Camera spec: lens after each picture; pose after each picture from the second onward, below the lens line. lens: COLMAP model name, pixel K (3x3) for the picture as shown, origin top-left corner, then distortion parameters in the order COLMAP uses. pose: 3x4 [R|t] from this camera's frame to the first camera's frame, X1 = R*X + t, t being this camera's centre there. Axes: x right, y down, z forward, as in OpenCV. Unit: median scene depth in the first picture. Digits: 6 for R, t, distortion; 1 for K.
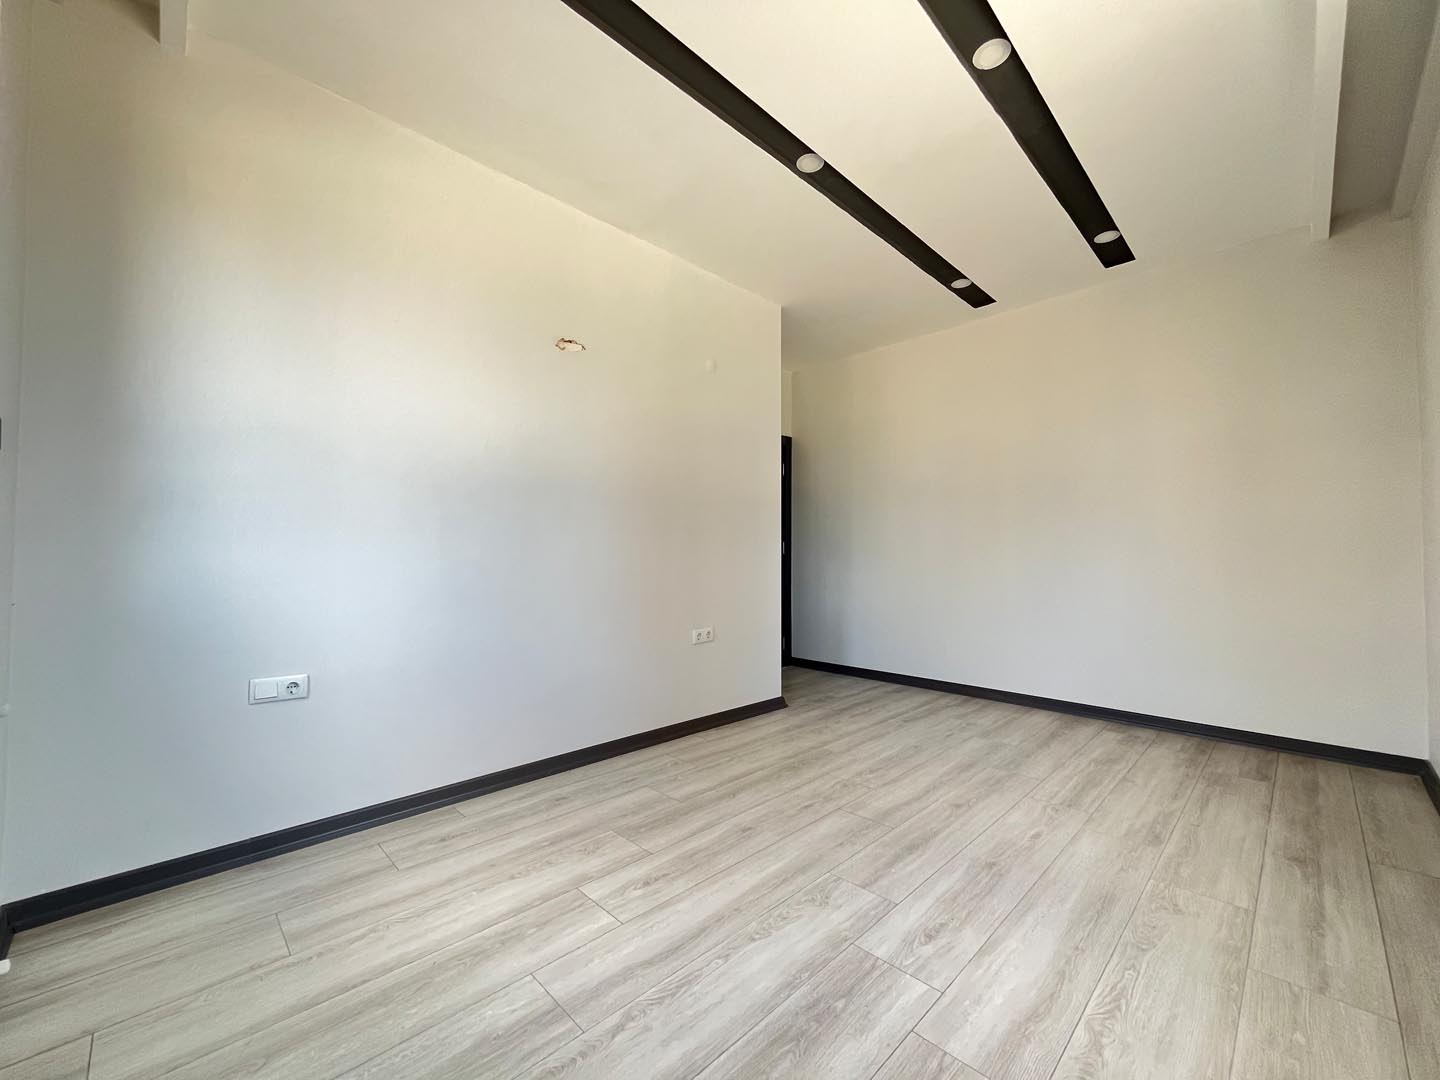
lens RADIAL K [[581.1, 0, 718.8], [0, 581.1, 541.3], [0, 0, 1]] dist [-0.003389, -0.000209]
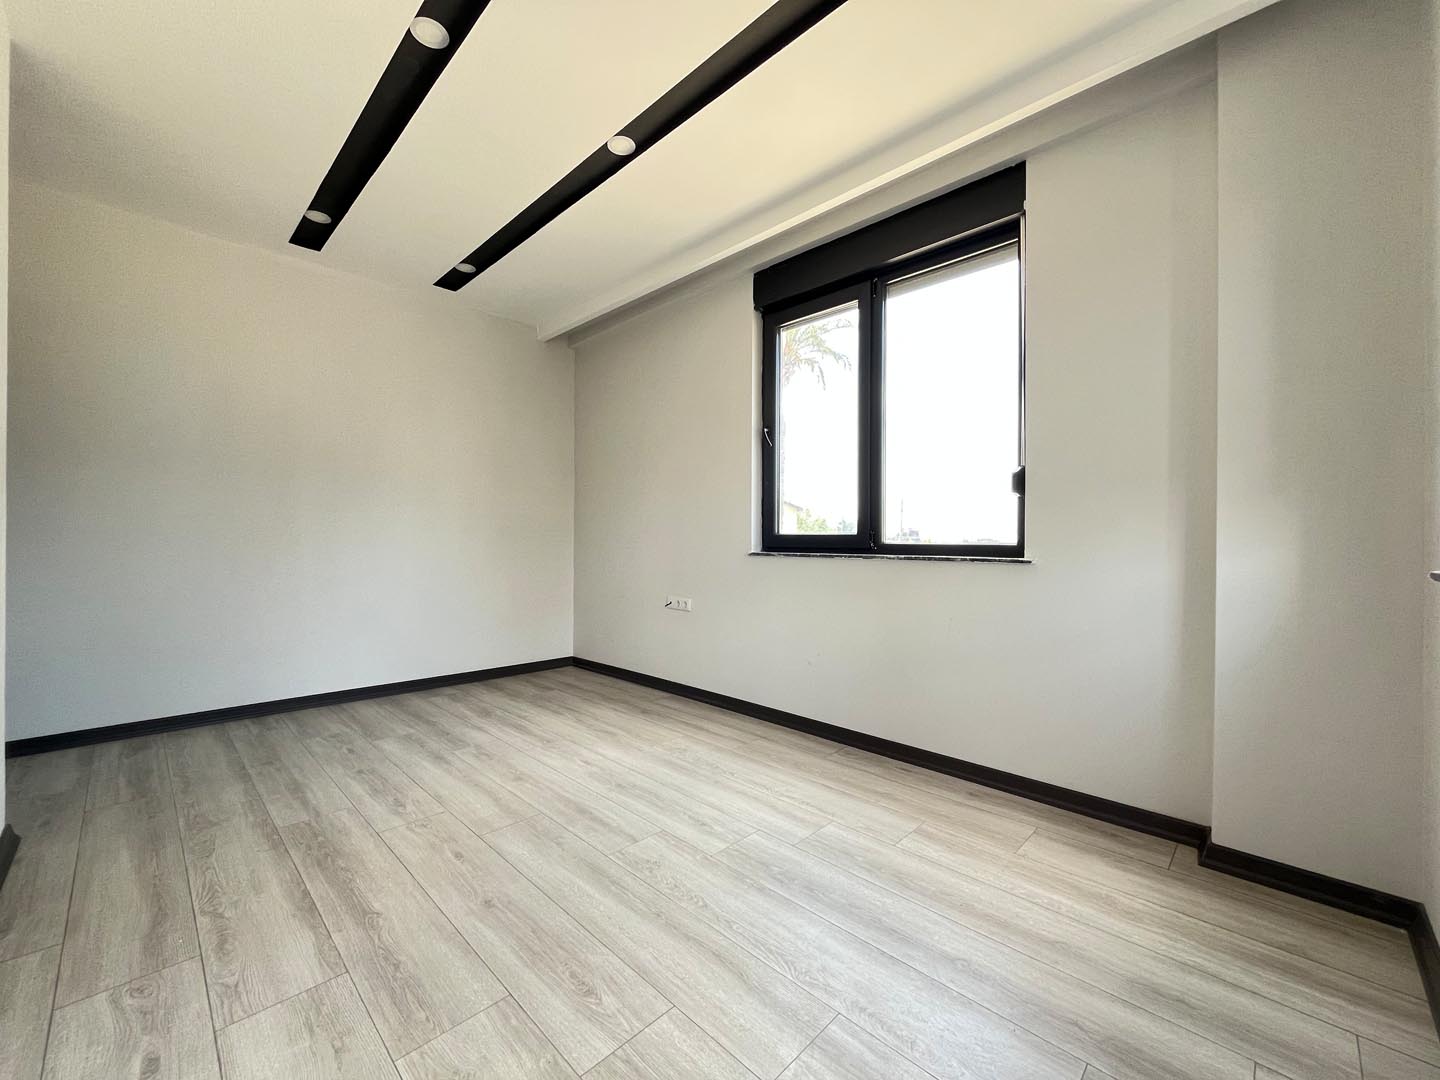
lens RADIAL K [[581.1, 0, 718.8], [0, 581.1, 541.3], [0, 0, 1]] dist [-0.003389, -0.000209]
pose [[-0.018259, -0.002549, 0.999830, -0.664271], [-0.029320, 0.999568, 0.002012, 0.005136], [-0.999403, -0.029278, -0.018326, 0.663354]]
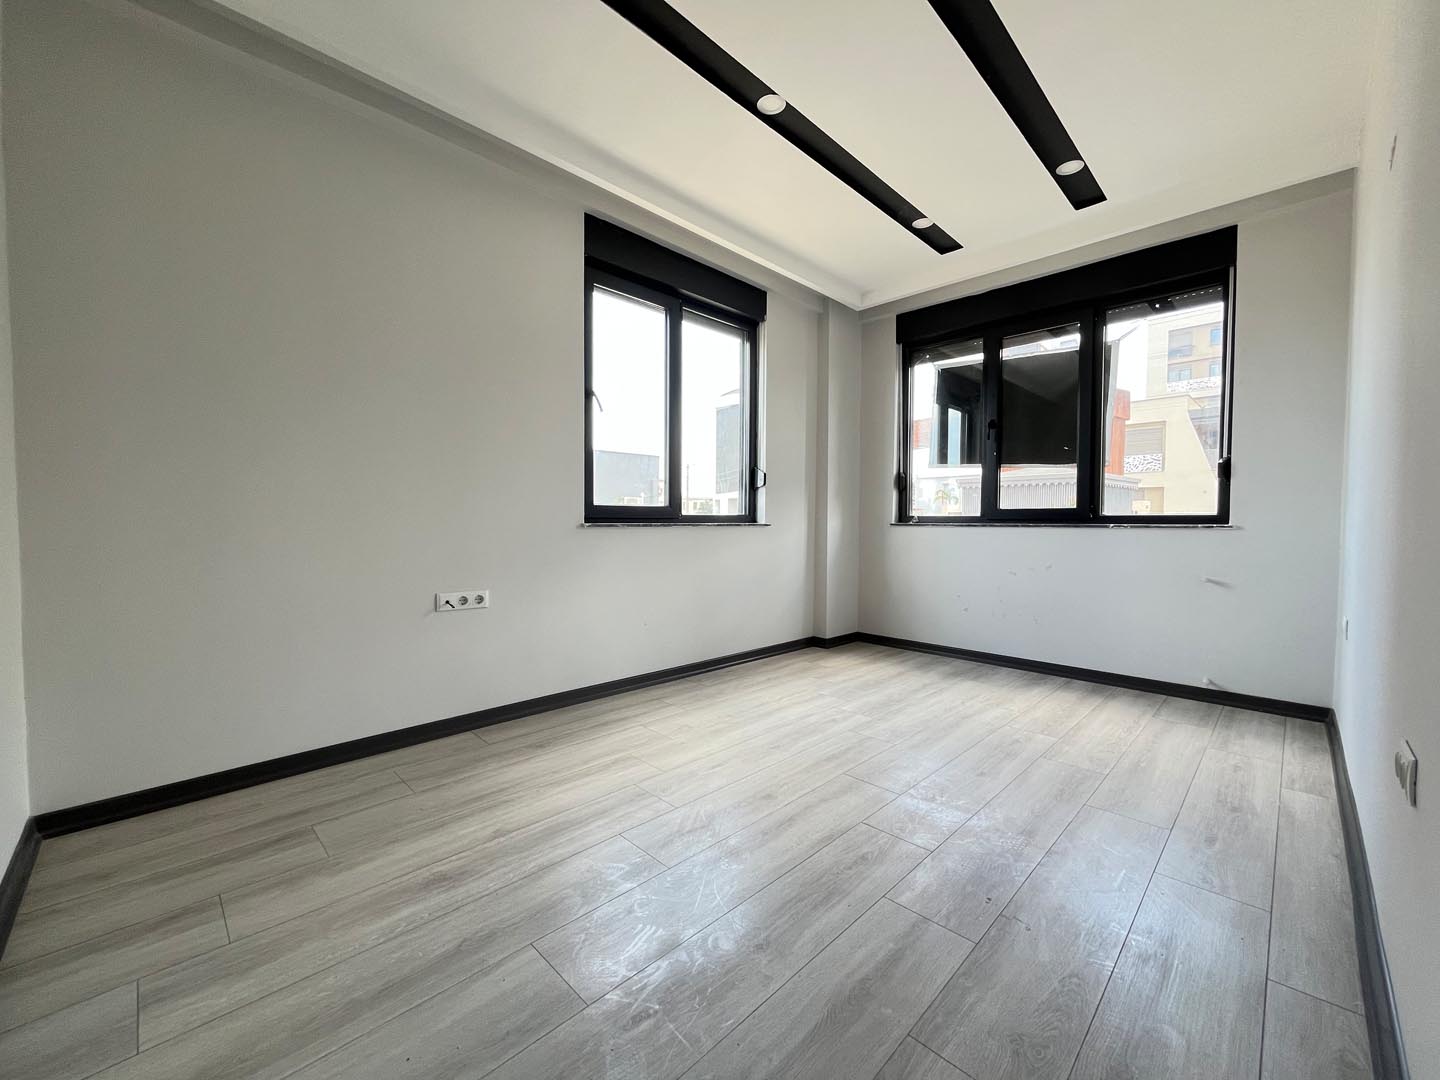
lens RADIAL K [[581.1, 0, 718.8], [0, 581.1, 541.3], [0, 0, 1]] dist [-0.003389, -0.000209]
pose [[-0.999946, -0.005493, -0.008869, 0.495668], [-0.005614, 0.999891, 0.013656, 0.053223], [0.008793, 0.013705, -0.999867, 1.882347]]
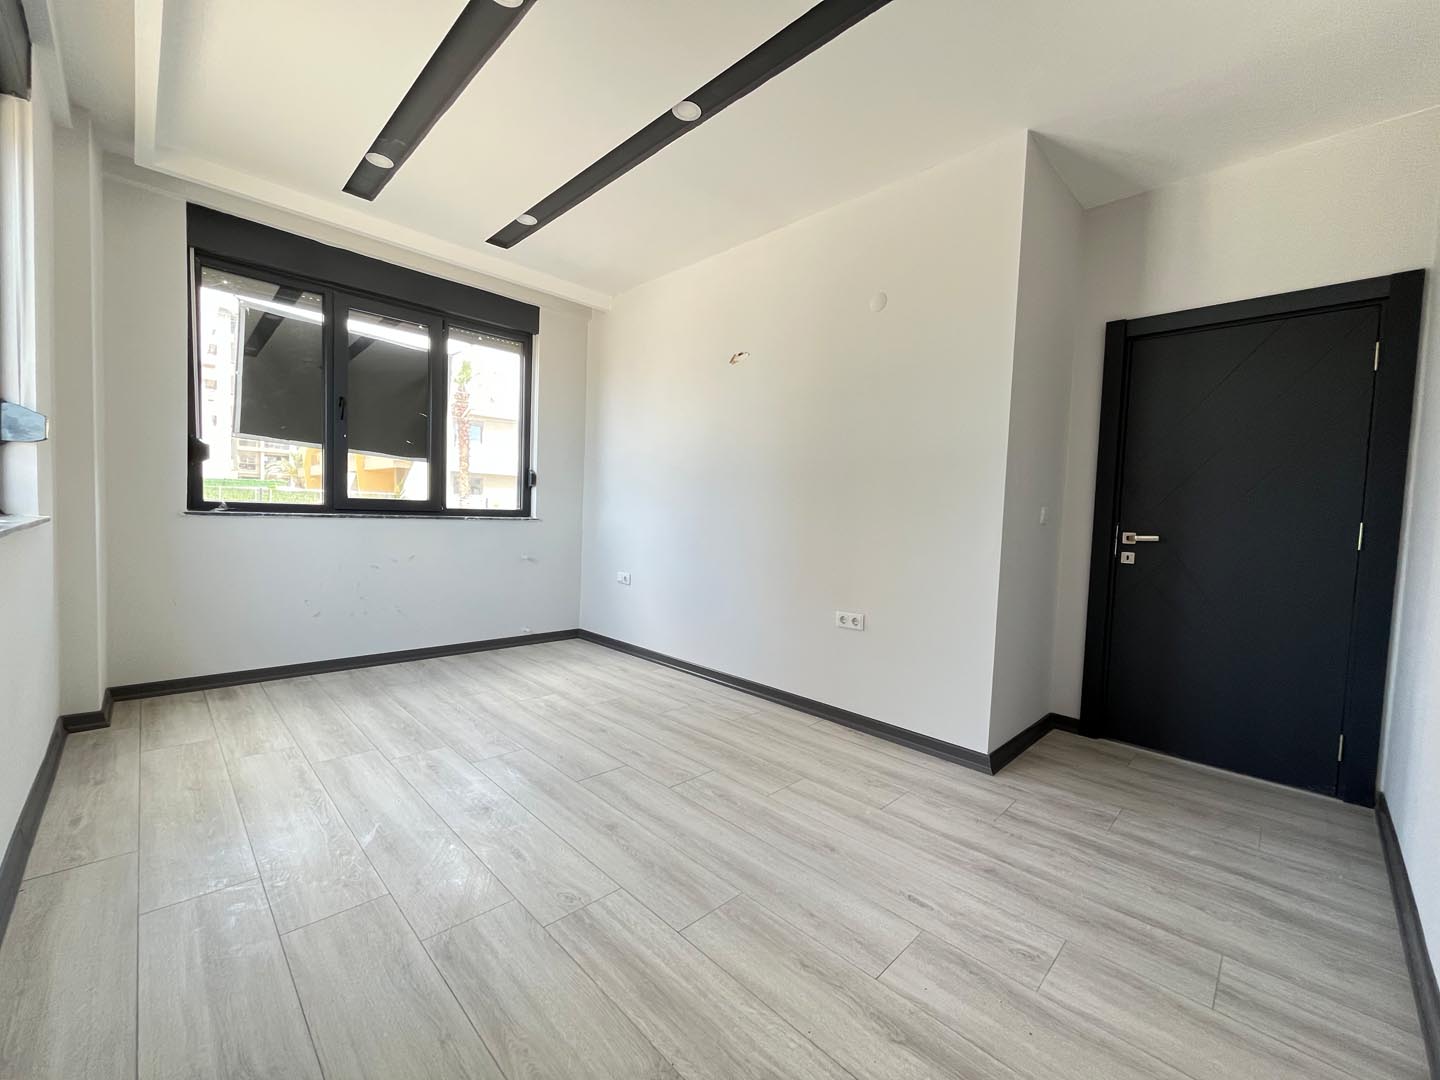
lens RADIAL K [[581.1, 0, 718.8], [0, 581.1, 541.3], [0, 0, 1]] dist [-0.003389, -0.000209]
pose [[0.006422, 0.048317, -0.998811, 1.229298], [-0.015559, 0.998716, 0.048212, 0.001727], [0.999858, 0.015231, 0.007166, 1.142374]]
